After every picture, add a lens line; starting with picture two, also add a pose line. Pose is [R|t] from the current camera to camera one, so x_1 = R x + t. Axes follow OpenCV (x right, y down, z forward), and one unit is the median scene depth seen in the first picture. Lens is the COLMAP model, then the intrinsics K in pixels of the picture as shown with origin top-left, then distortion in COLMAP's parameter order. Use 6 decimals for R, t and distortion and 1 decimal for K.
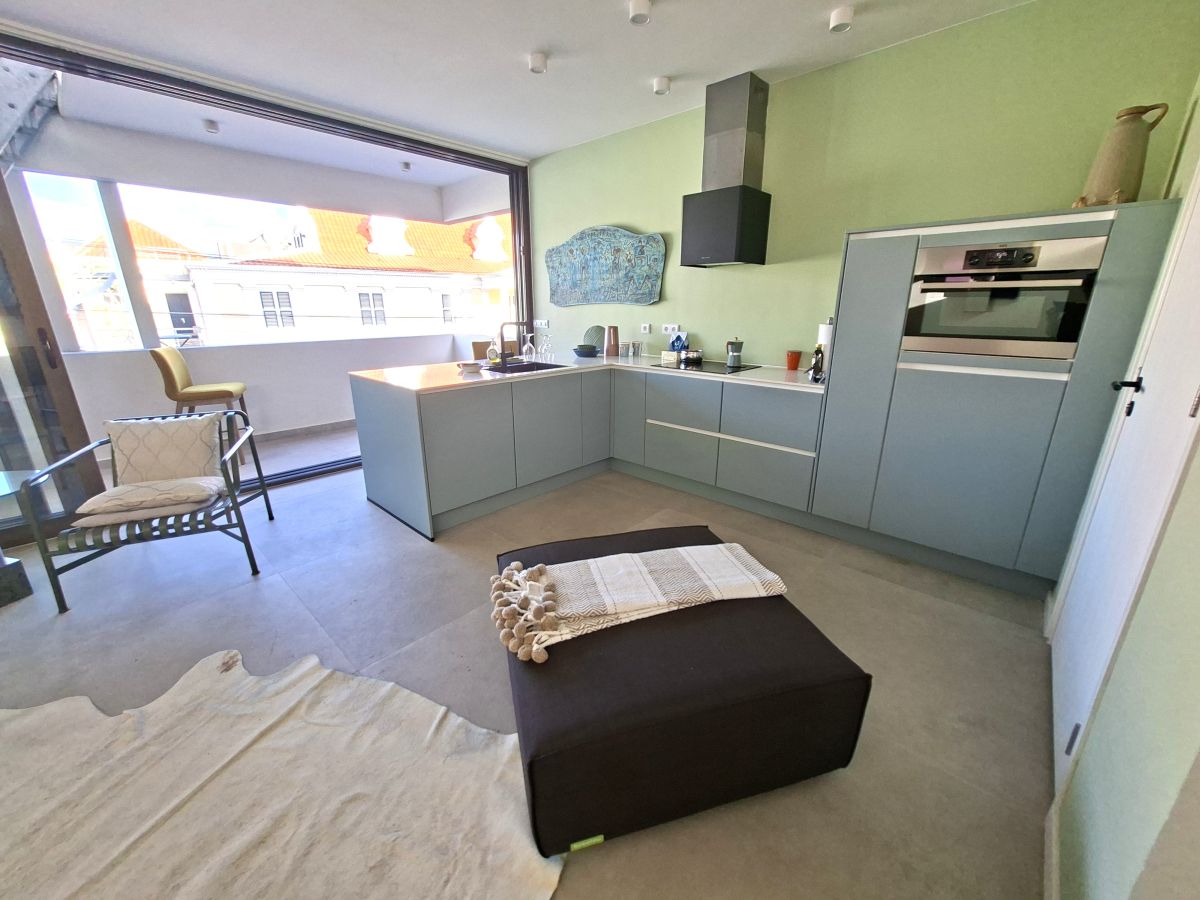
lens RADIAL K [[476.4, 0, 602.5], [0, 476.4, 444.3], [0, 0, 1]] dist [0.000158, 0.000524]
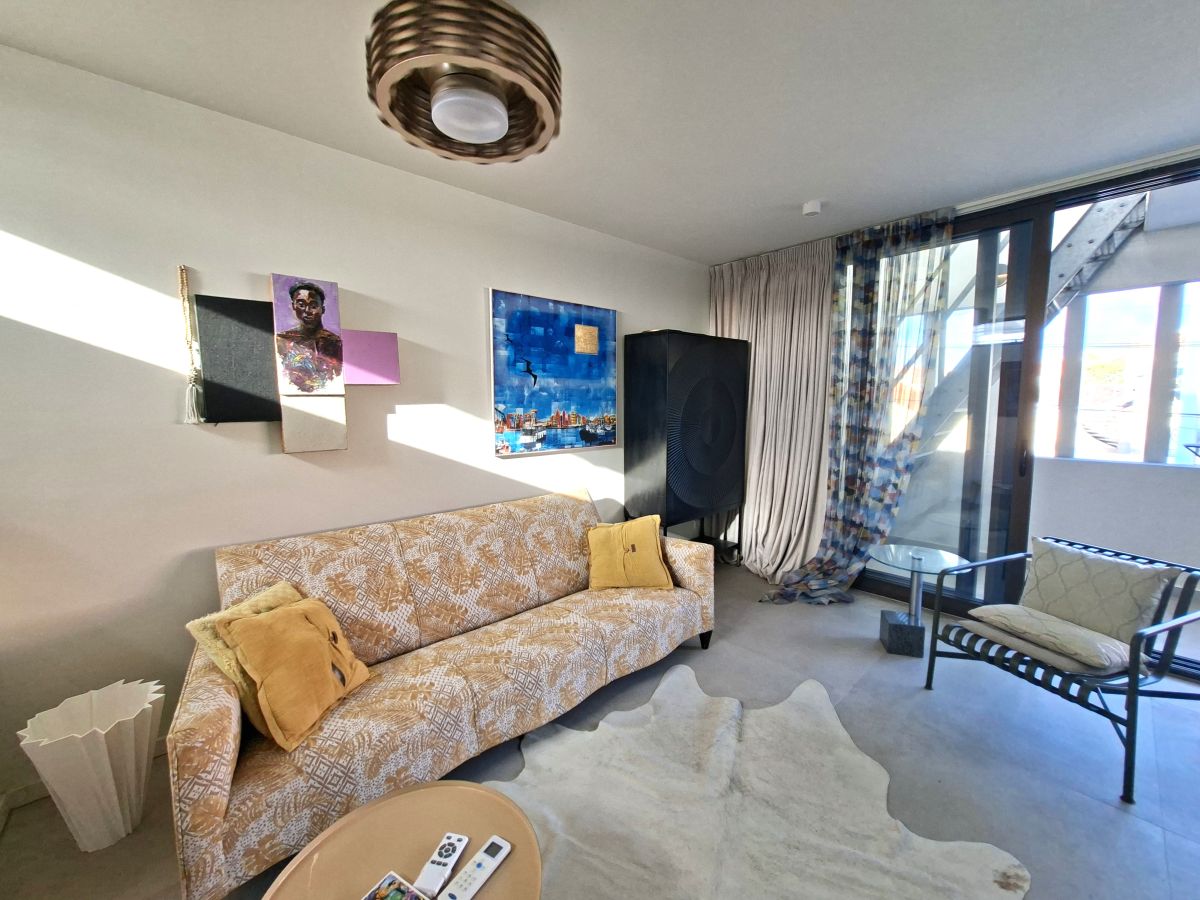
lens RADIAL K [[476.4, 0, 602.5], [0, 476.4, 444.3], [0, 0, 1]] dist [0.000158, 0.000524]
pose [[-0.086405, 0.094006, -0.991815, -0.014713], [-0.280554, 0.952953, 0.114764, -0.099354], [0.955941, 0.288173, -0.055966, 0.160831]]
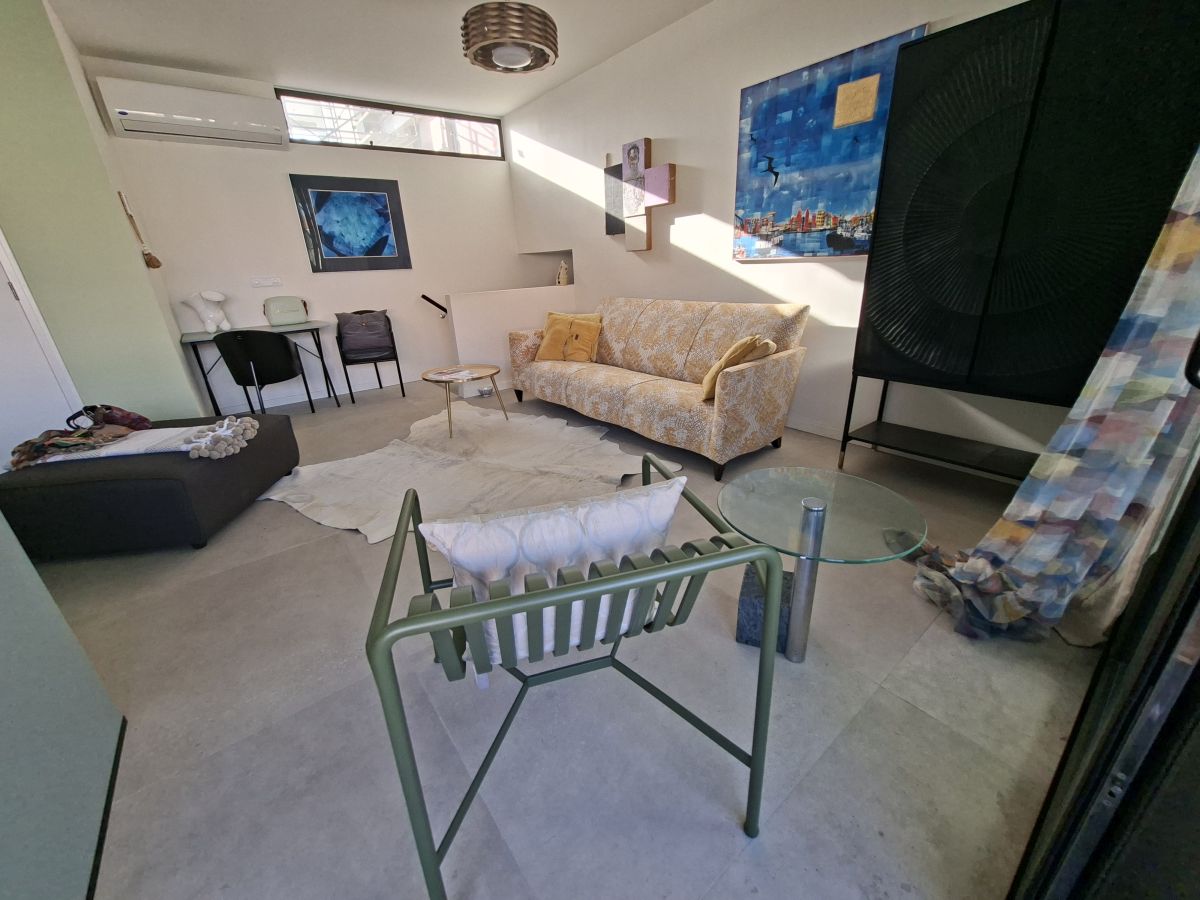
lens RADIAL K [[470.4, 0, 598.5], [0, 470.4, 445.9], [0, 0, 1]] dist [-0.006054, 0.001199]
pose [[-0.986005, -0.014720, 0.166066, -1.128447], [0.092299, 0.781316, 0.617273, -0.333398], [-0.138837, 0.623962, -0.769023, 1.385969]]
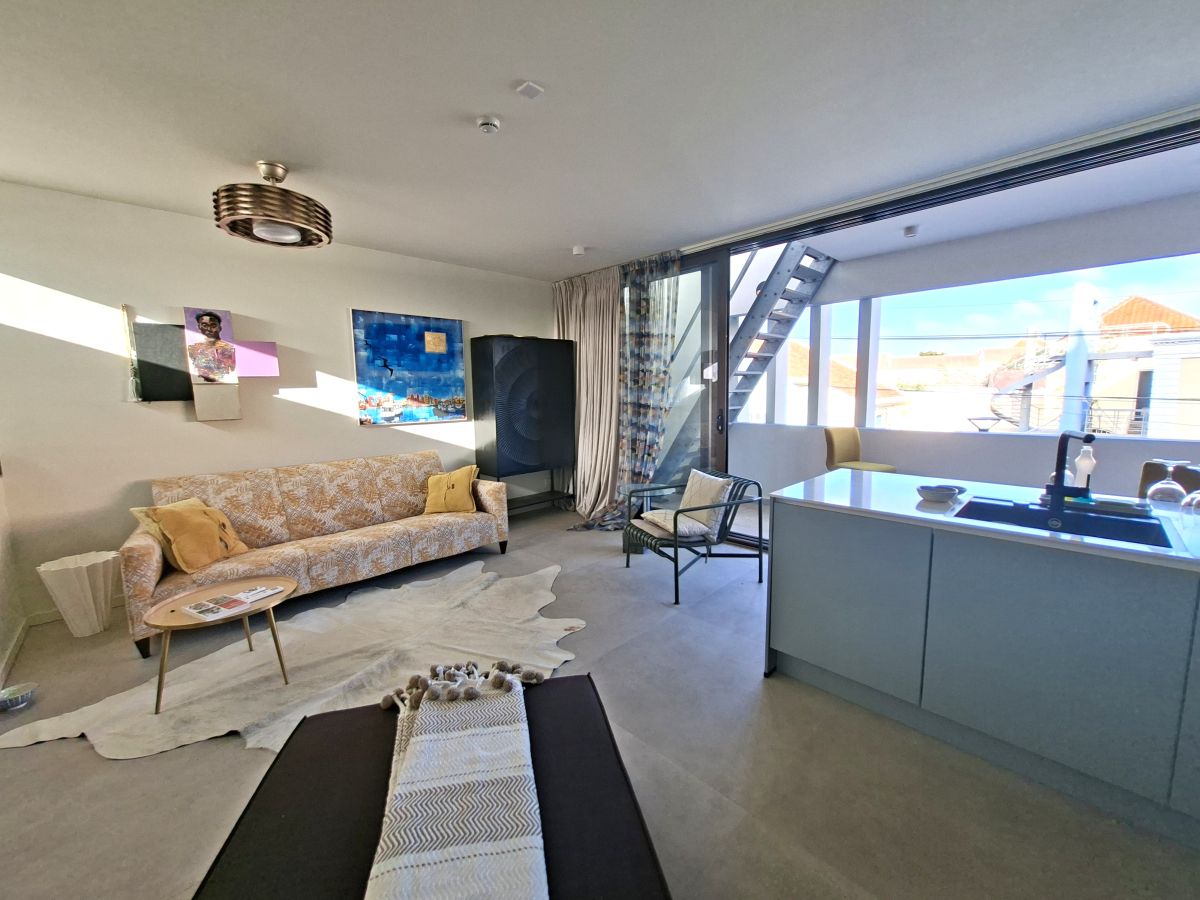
lens RADIAL K [[476.1, 0, 598.8], [0, 476.1, 444.8], [0, 0, 1]] dist [0.007439, -0.000250]
pose [[-0.055051, 0.118093, -0.991475, 0.537630], [-0.270704, 0.954026, 0.128663, -0.262015], [0.961087, 0.275480, -0.020552, 0.781275]]
